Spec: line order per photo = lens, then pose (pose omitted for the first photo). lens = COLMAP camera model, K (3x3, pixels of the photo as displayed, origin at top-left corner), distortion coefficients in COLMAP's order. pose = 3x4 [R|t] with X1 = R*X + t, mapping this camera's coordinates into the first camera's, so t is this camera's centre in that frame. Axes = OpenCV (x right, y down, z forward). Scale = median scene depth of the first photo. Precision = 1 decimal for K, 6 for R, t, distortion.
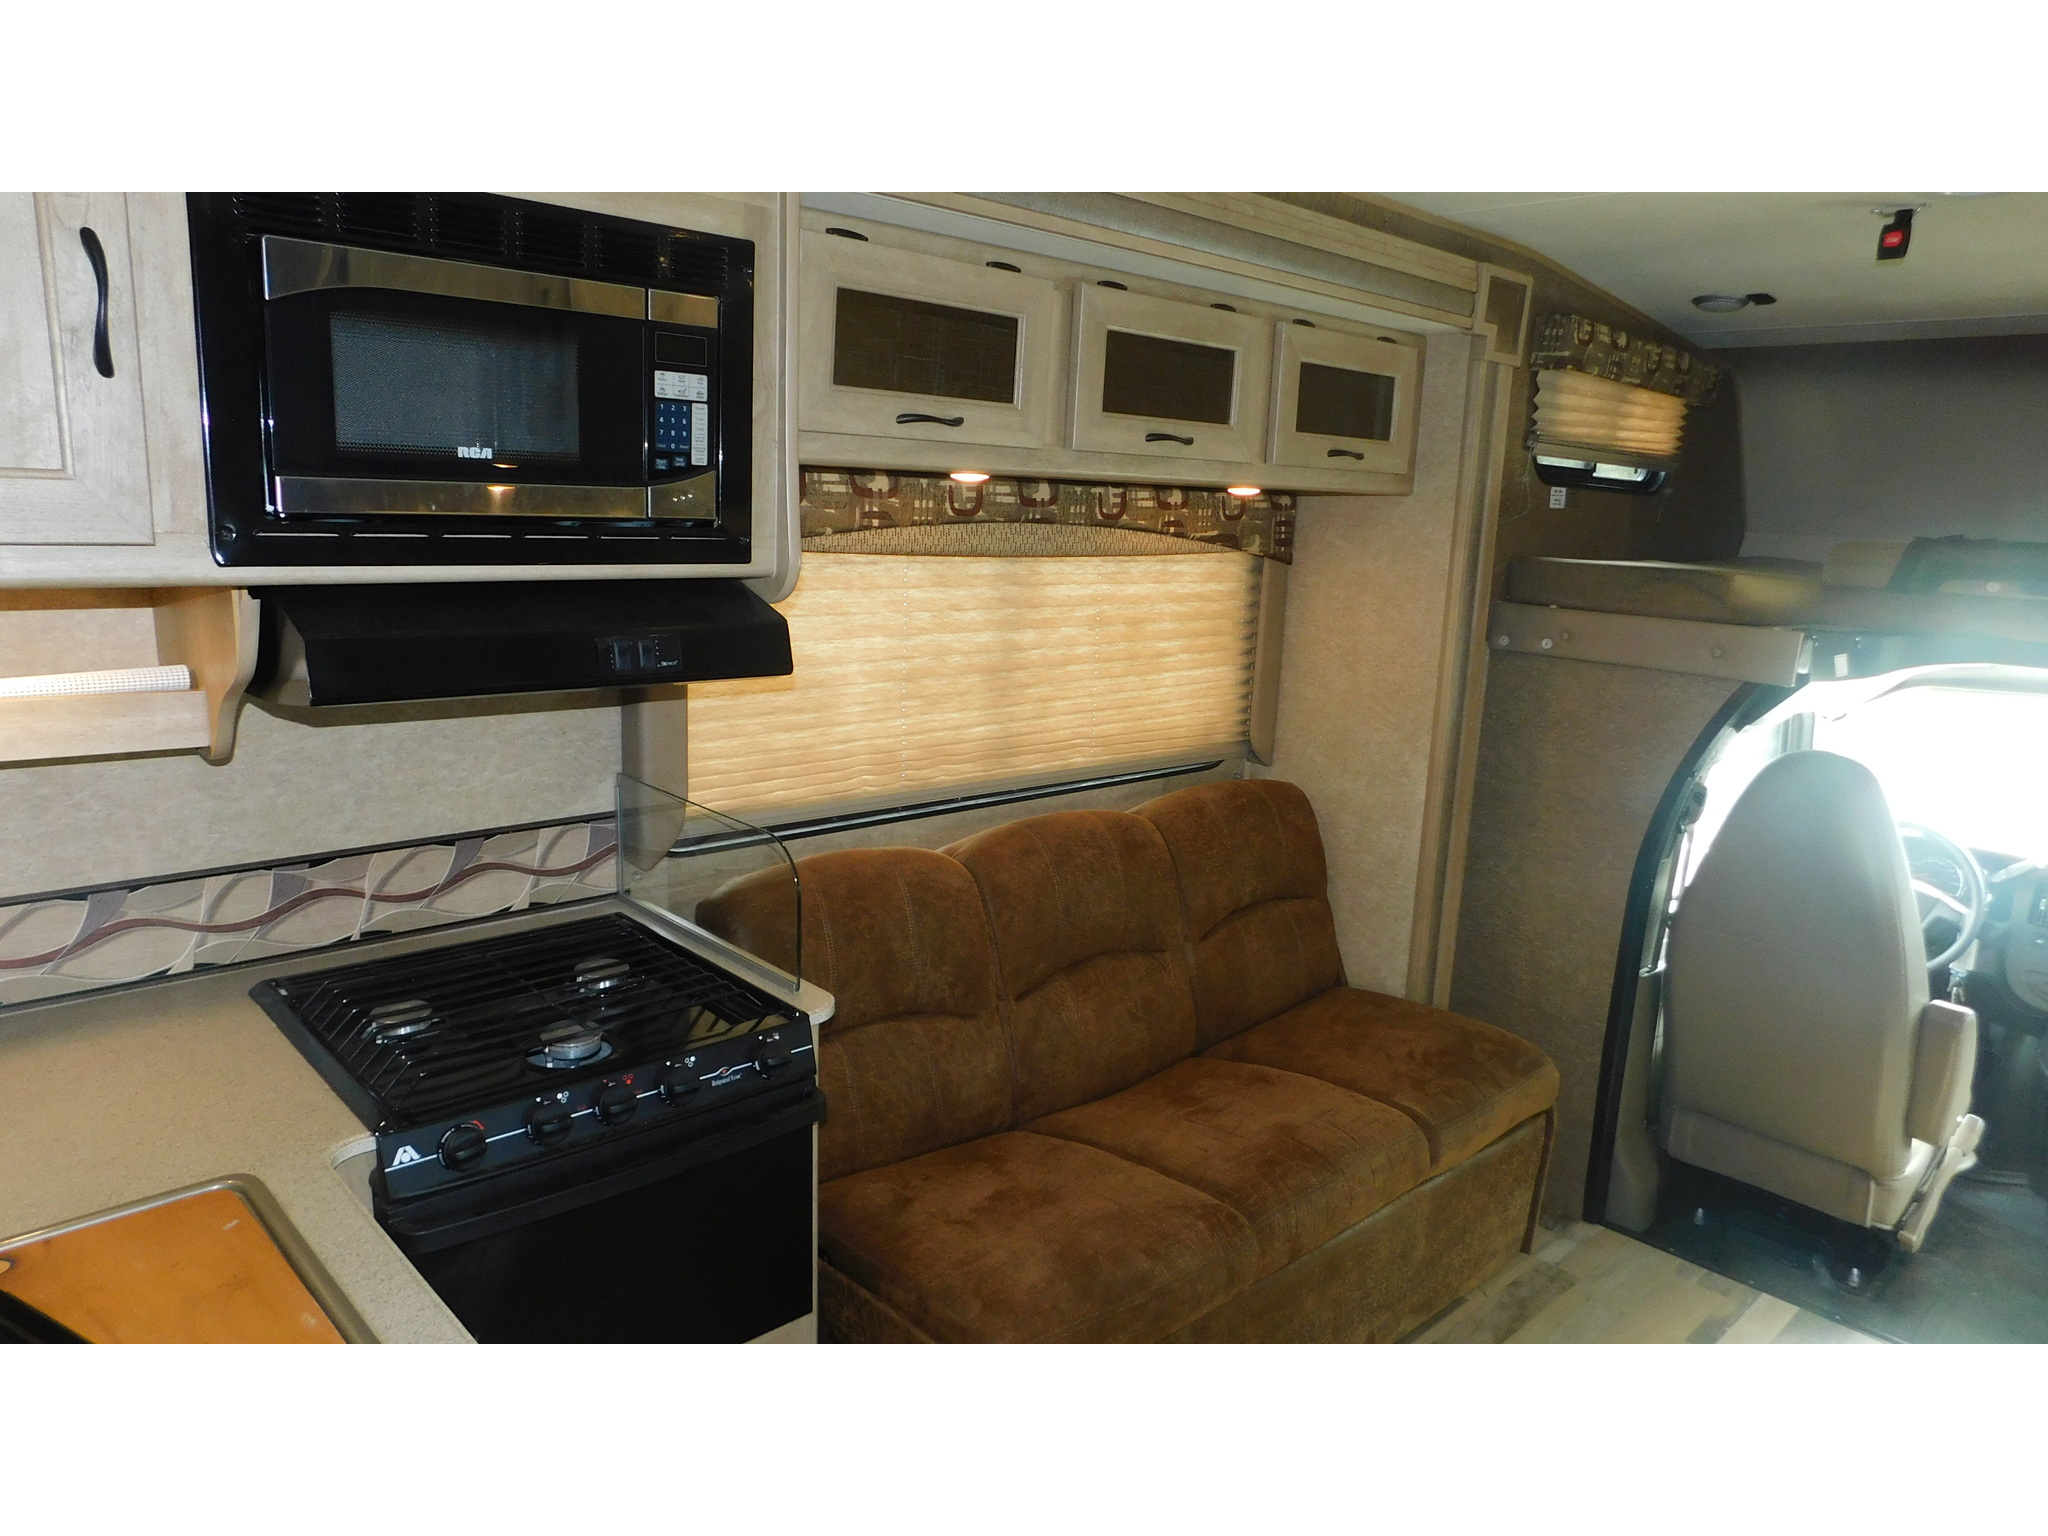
lens RADIAL K [[1350.1, 0, 1028.4], [0, 1350.1, 774.0], [0, 0, 1]] dist [-0.063228, 0.045392]
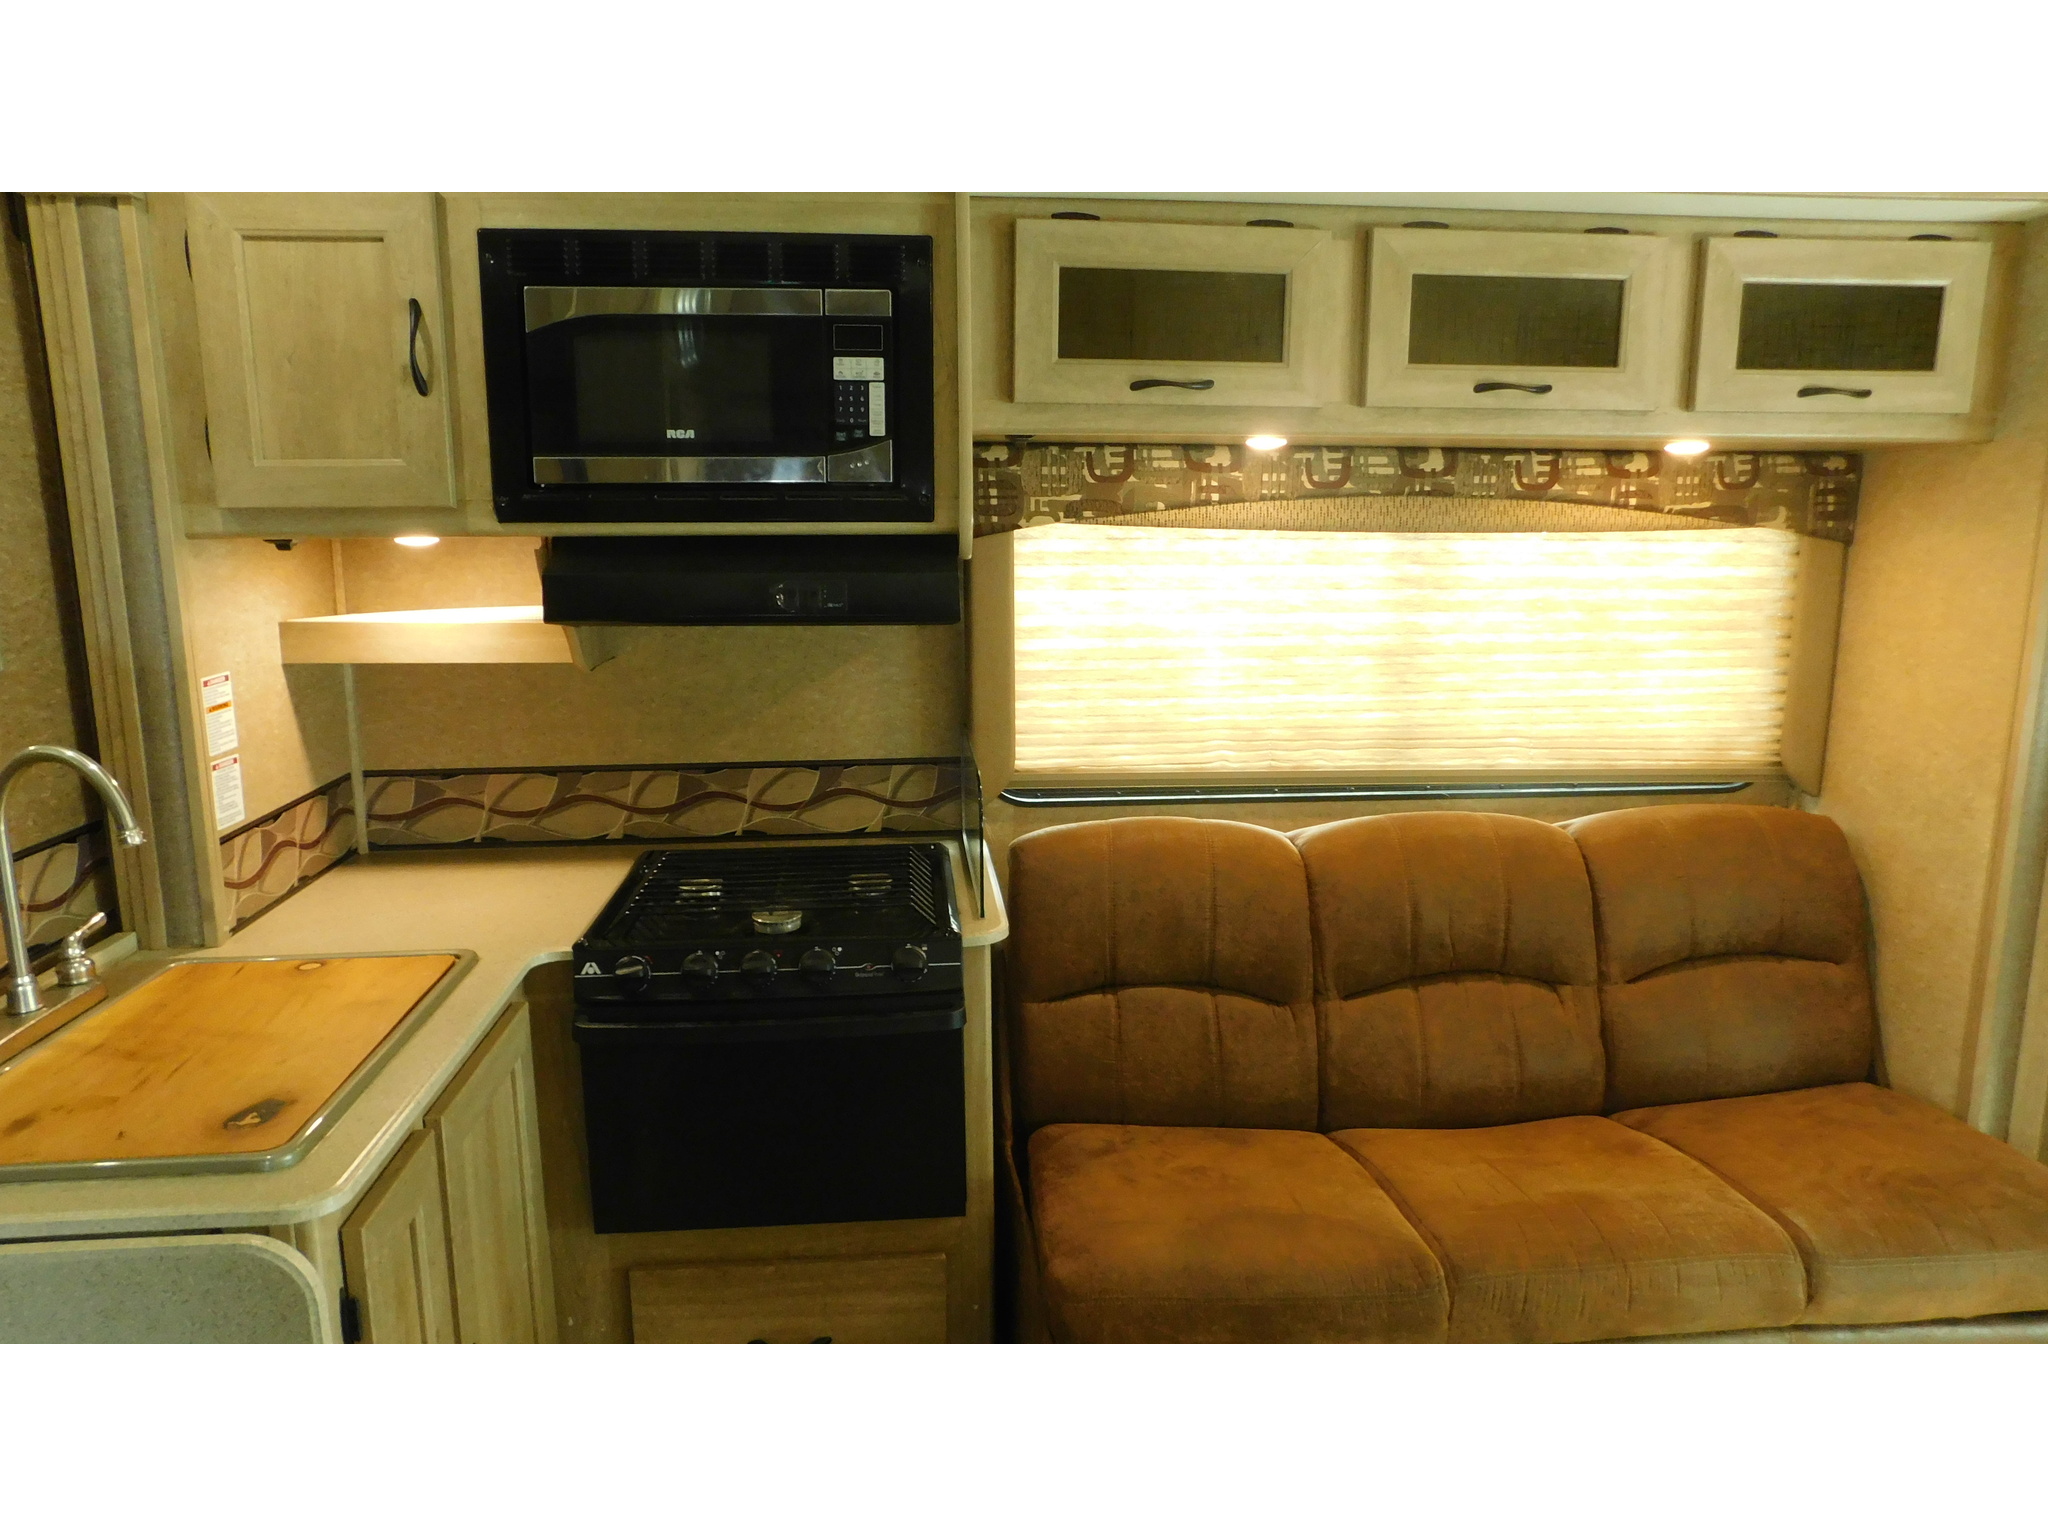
lens RADIAL K [[1350.1, 0, 1028.4], [0, 1350.1, 774.0], [0, 0, 1]] dist [-0.063228, 0.045392]
pose [[0.791729, 0.074745, -0.606282, 0.417187], [-0.091938, 0.995761, 0.002702, 0.032257], [0.603914, 0.053602, 0.795245, 0.123601]]
